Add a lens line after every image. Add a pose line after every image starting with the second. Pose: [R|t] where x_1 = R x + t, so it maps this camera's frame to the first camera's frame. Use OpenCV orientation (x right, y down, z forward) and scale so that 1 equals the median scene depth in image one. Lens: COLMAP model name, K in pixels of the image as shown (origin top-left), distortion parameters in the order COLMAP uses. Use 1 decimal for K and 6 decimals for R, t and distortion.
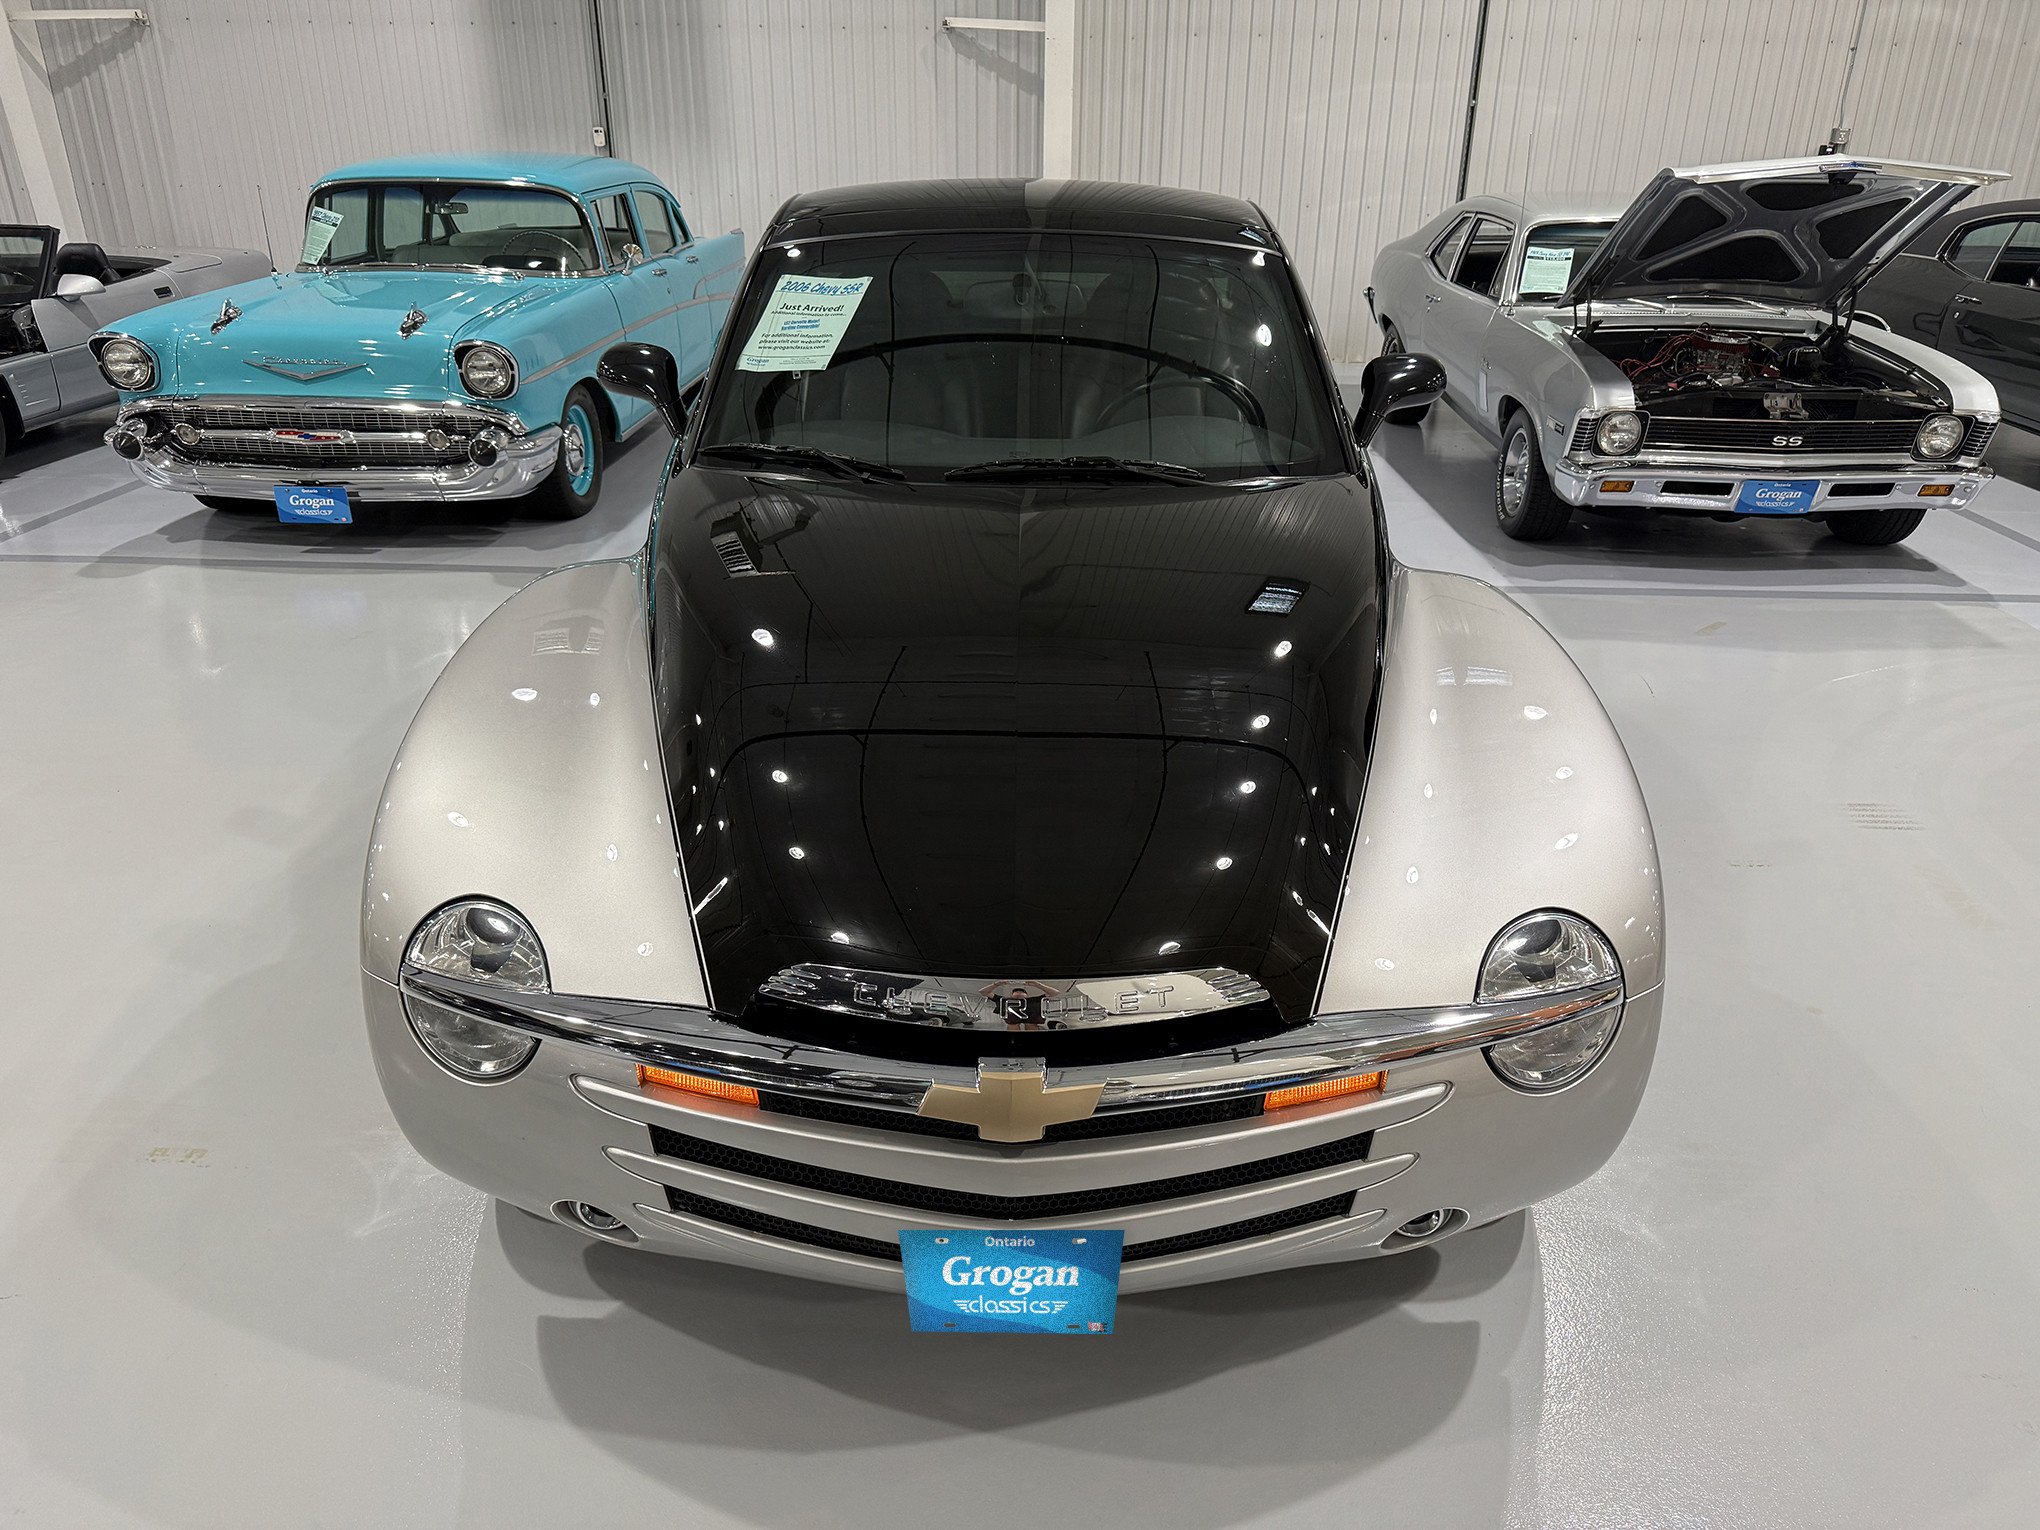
lens RADIAL K [[1411.7, 0, 1020.0], [0, 1411.7, 765.0], [0, 0, 1]] dist [-0.004044, -0.006070]
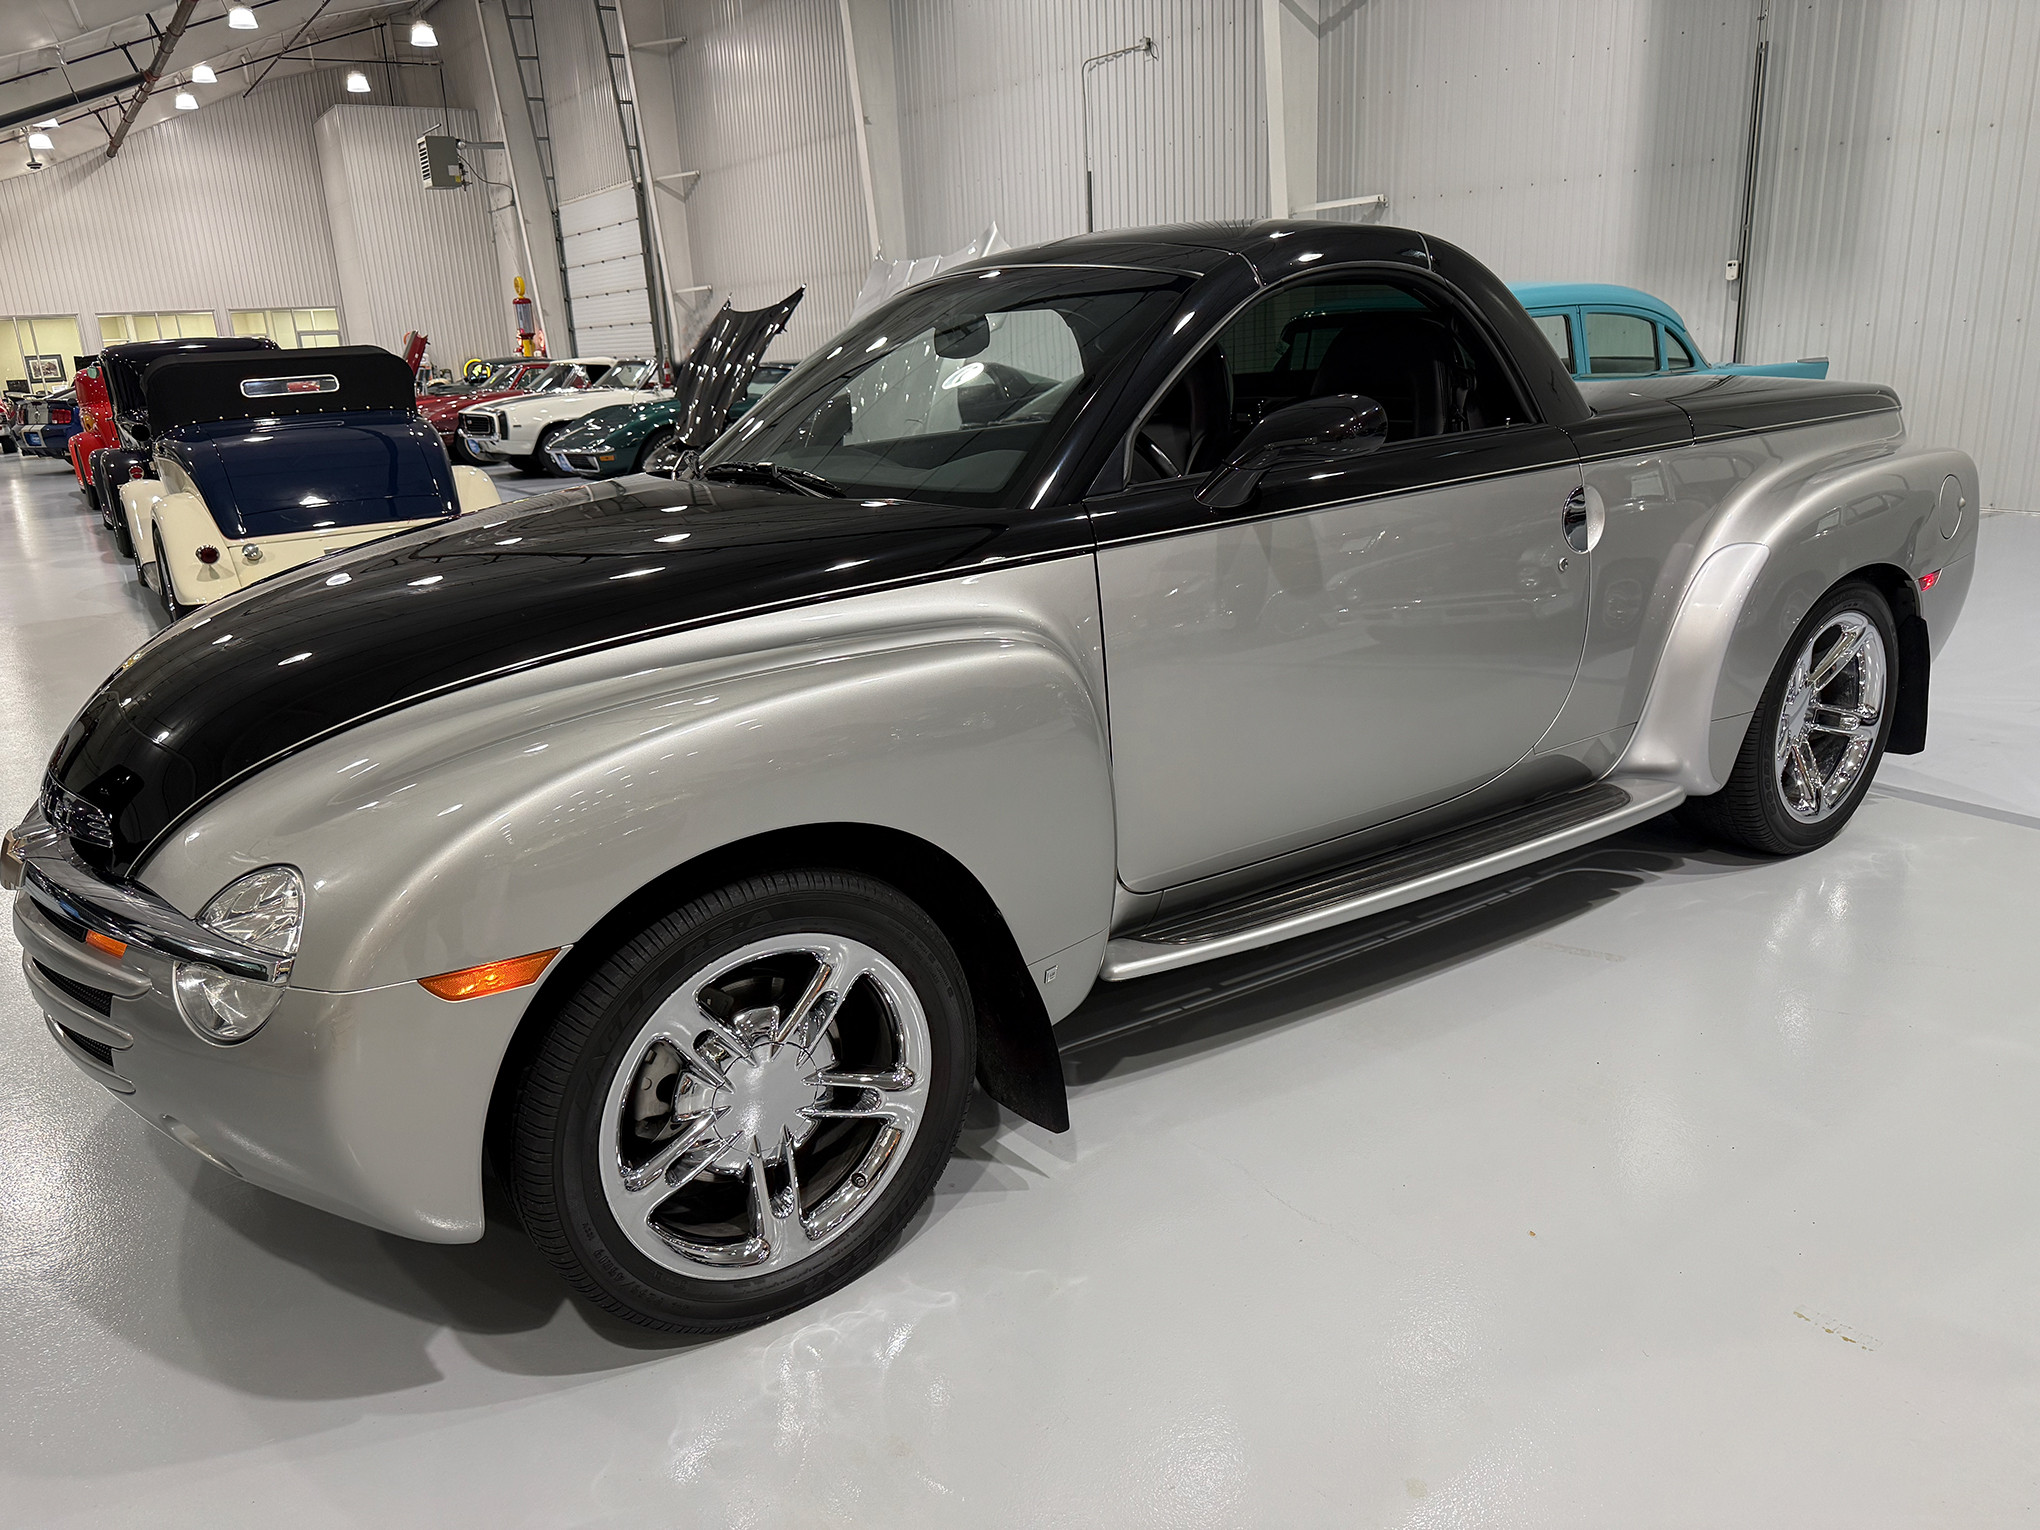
lens RADIAL K [[1426.6, 0, 1044.8], [0, 1426.6, 766.3], [0, 0, 1]] dist [-0.005221, -0.006107]
pose [[0.609406, 0.191671, -0.769341, 0.429814], [-0.276584, 0.960776, 0.020278, -0.037103], [0.743051, 0.200429, 0.638516, 0.229819]]
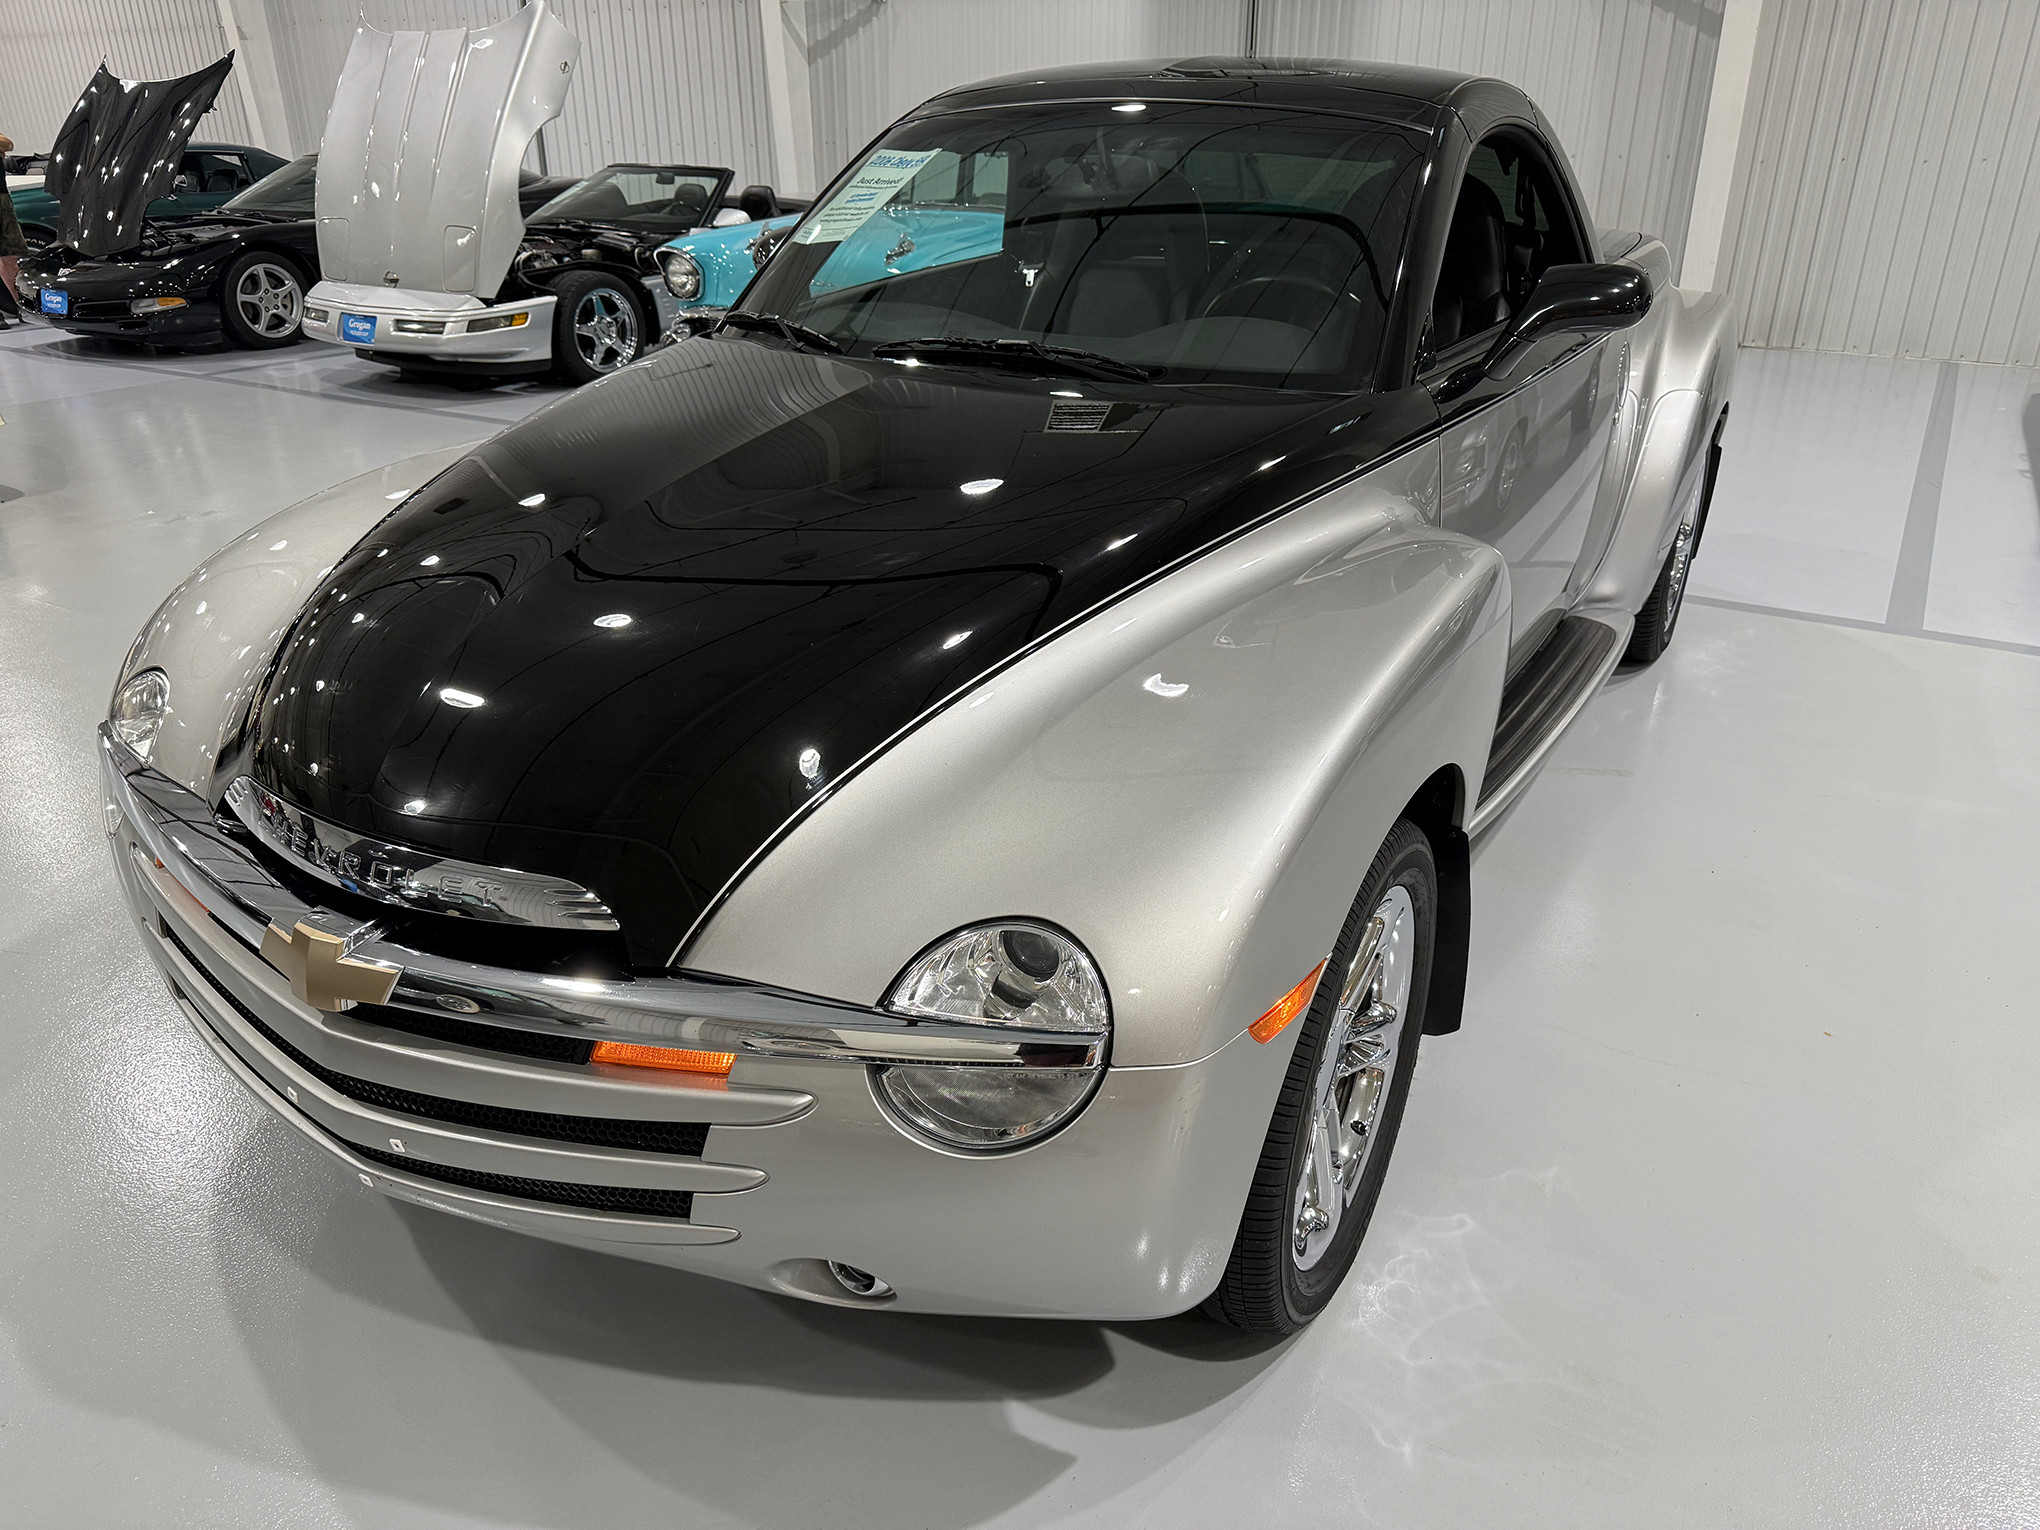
lens RADIAL K [[1411.7, 0, 1020.0], [0, 1411.7, 765.0], [0, 0, 1]] dist [-0.004044, -0.006070]
pose [[0.876308, 0.191600, -0.442012, 0.206904], [-0.187368, 0.980821, 0.053695, -0.004798], [0.443822, 0.035765, 0.895401, 0.102731]]
